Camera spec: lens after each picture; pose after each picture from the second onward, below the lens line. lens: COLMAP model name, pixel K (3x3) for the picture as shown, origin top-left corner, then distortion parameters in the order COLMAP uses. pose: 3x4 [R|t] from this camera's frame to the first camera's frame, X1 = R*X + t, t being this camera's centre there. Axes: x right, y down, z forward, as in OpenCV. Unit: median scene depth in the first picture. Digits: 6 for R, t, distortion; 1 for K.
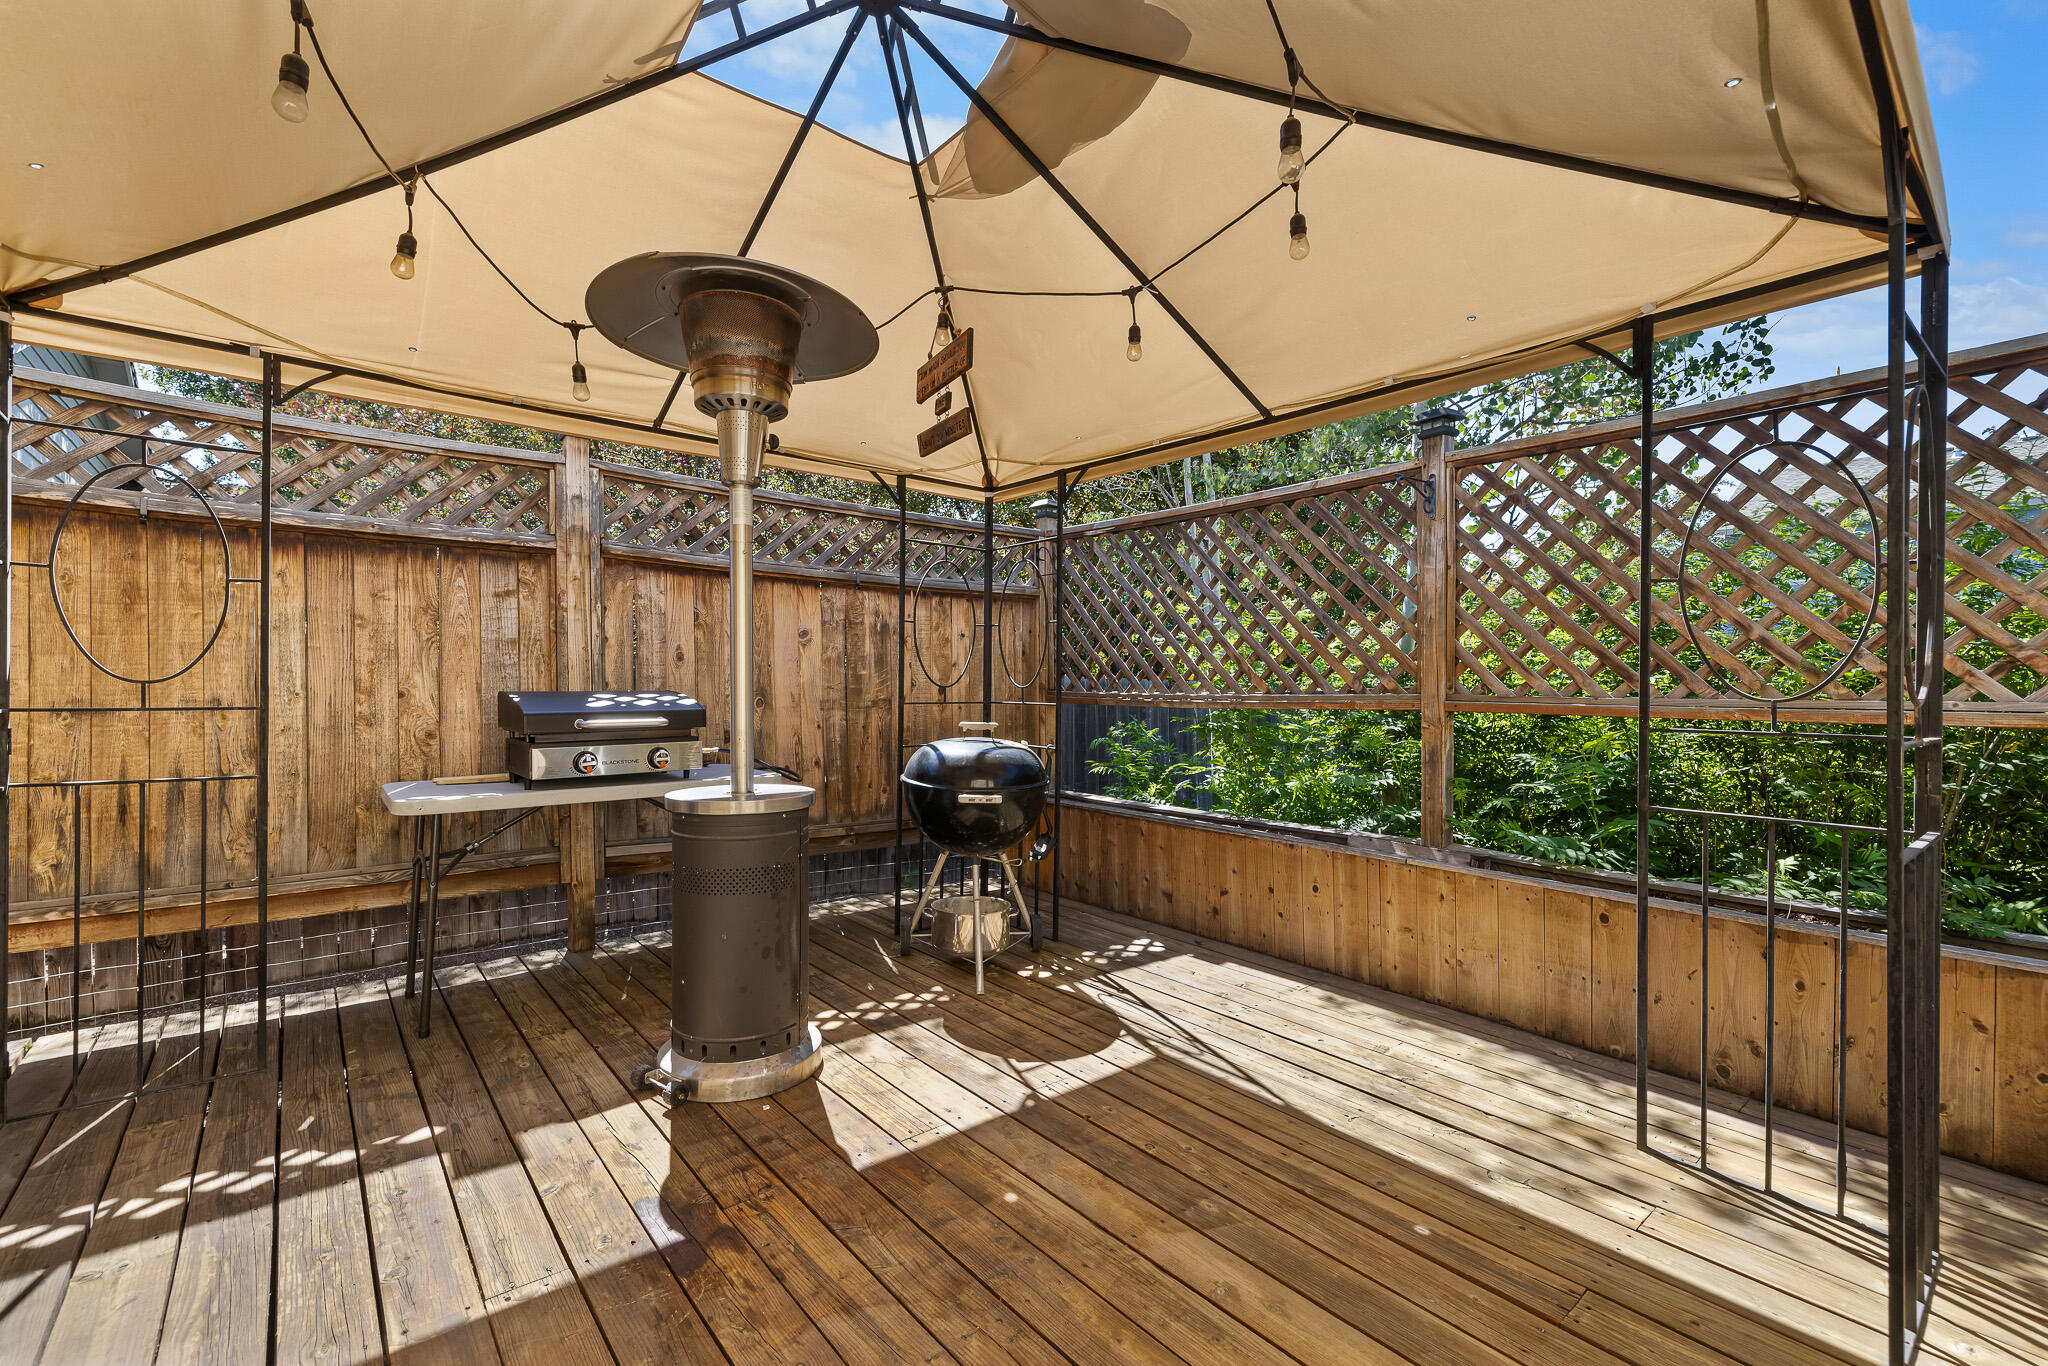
lens RADIAL K [[868.8, 0, 1020.0], [0, 868.8, 695.5], [0, 0, 1]] dist [-0.000916, 0.000496]
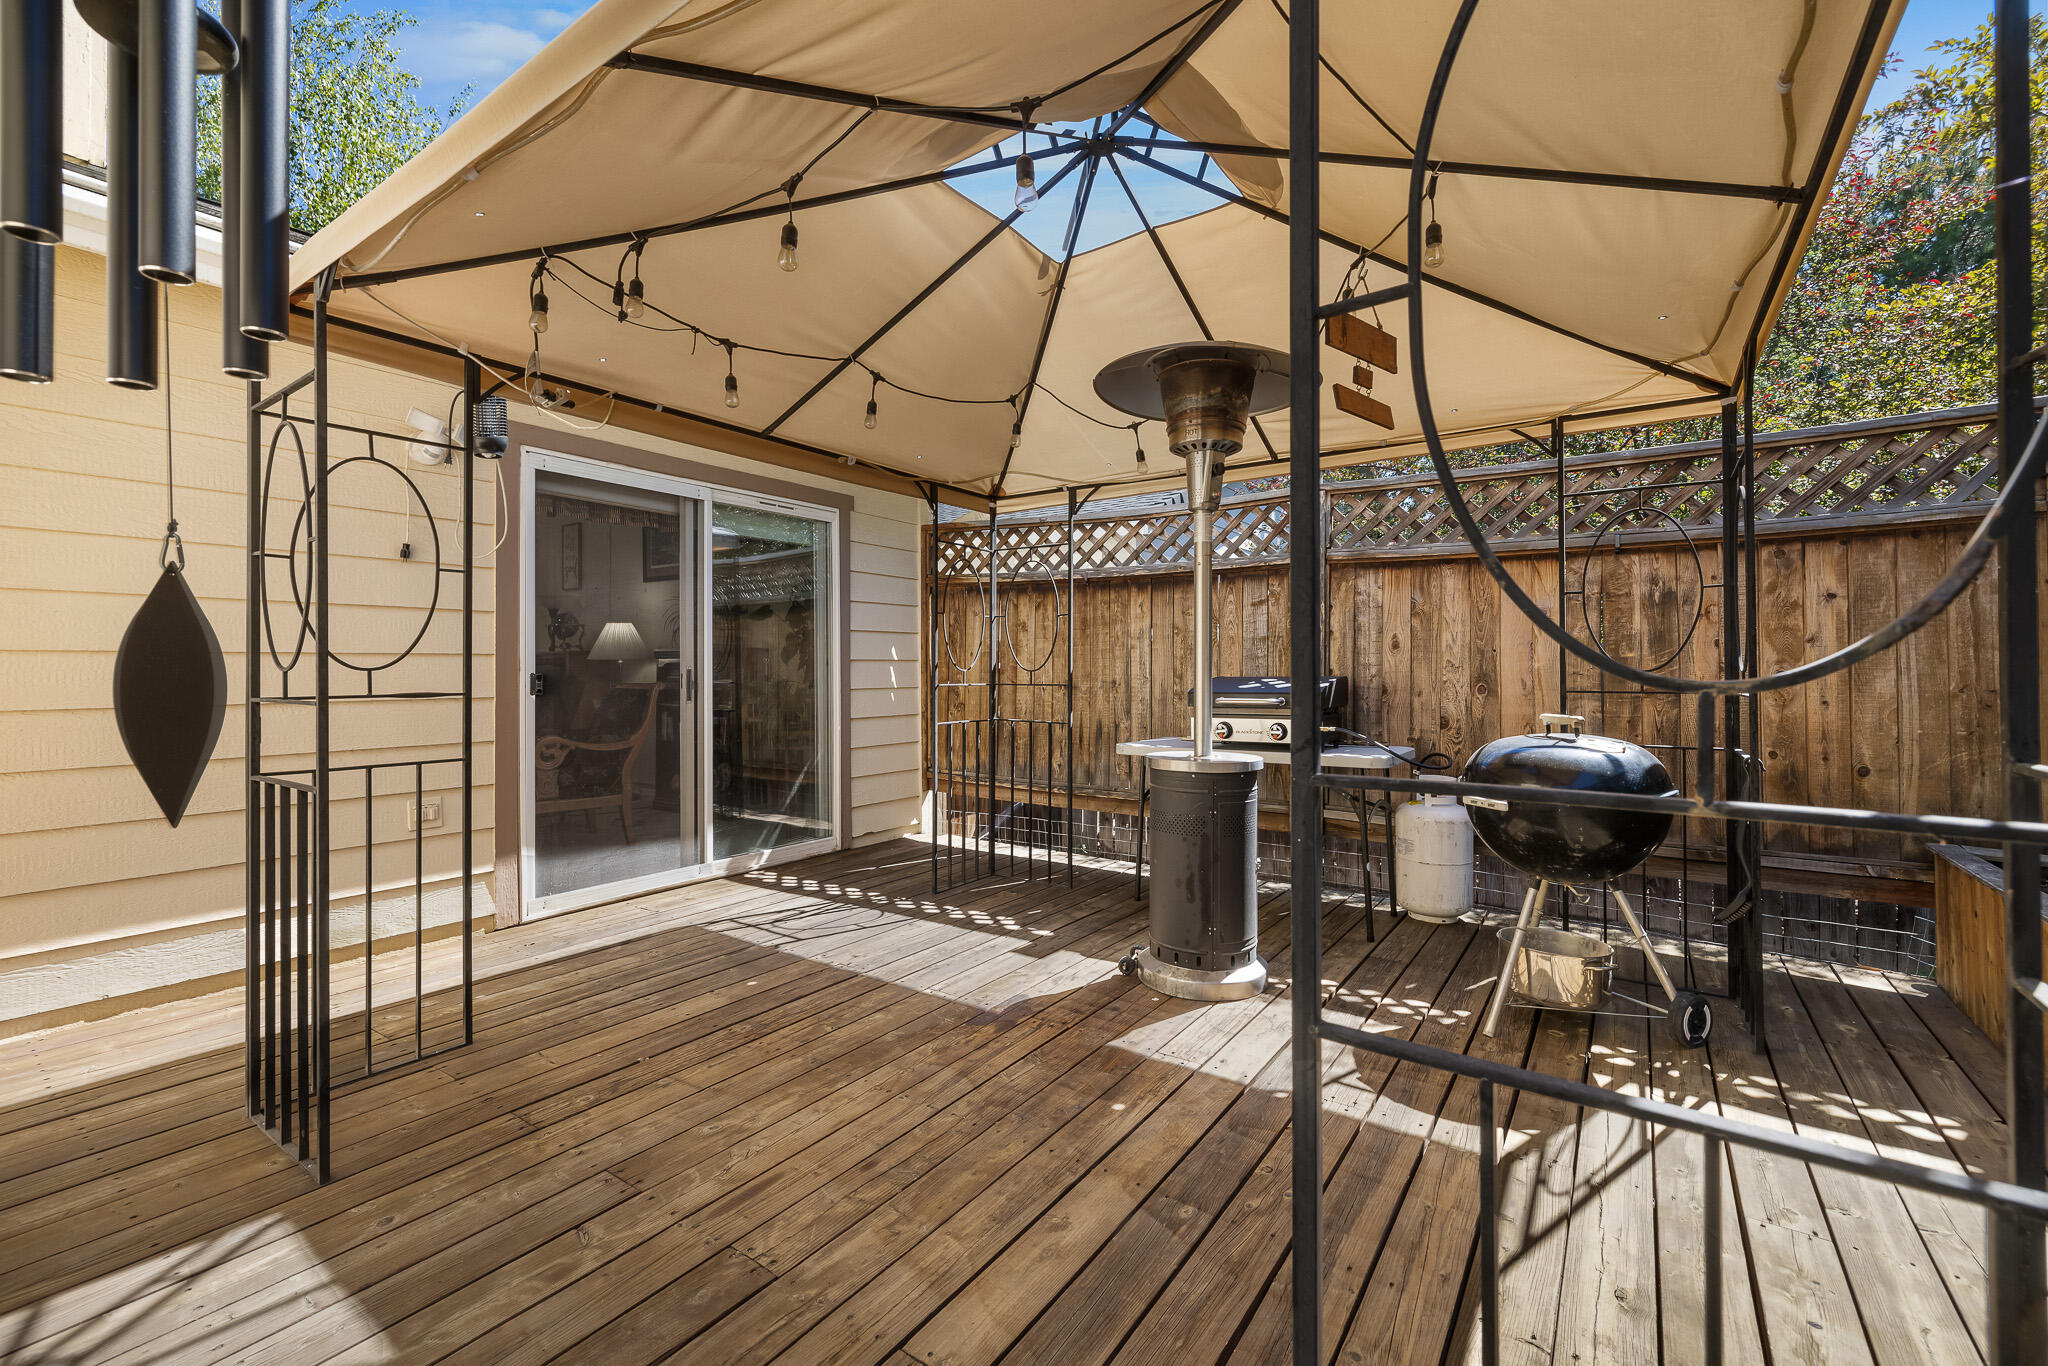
lens RADIAL K [[868.8, 0, 1022.6], [0, 868.8, 666.8], [0, 0, 1]] dist [-0.000916, 0.000496]
pose [[0.264692, -0.012567, -0.964251, 0.657552], [-0.010507, 0.999818, -0.015915, 0.005346], [0.964276, 0.014344, 0.264512, 0.341142]]
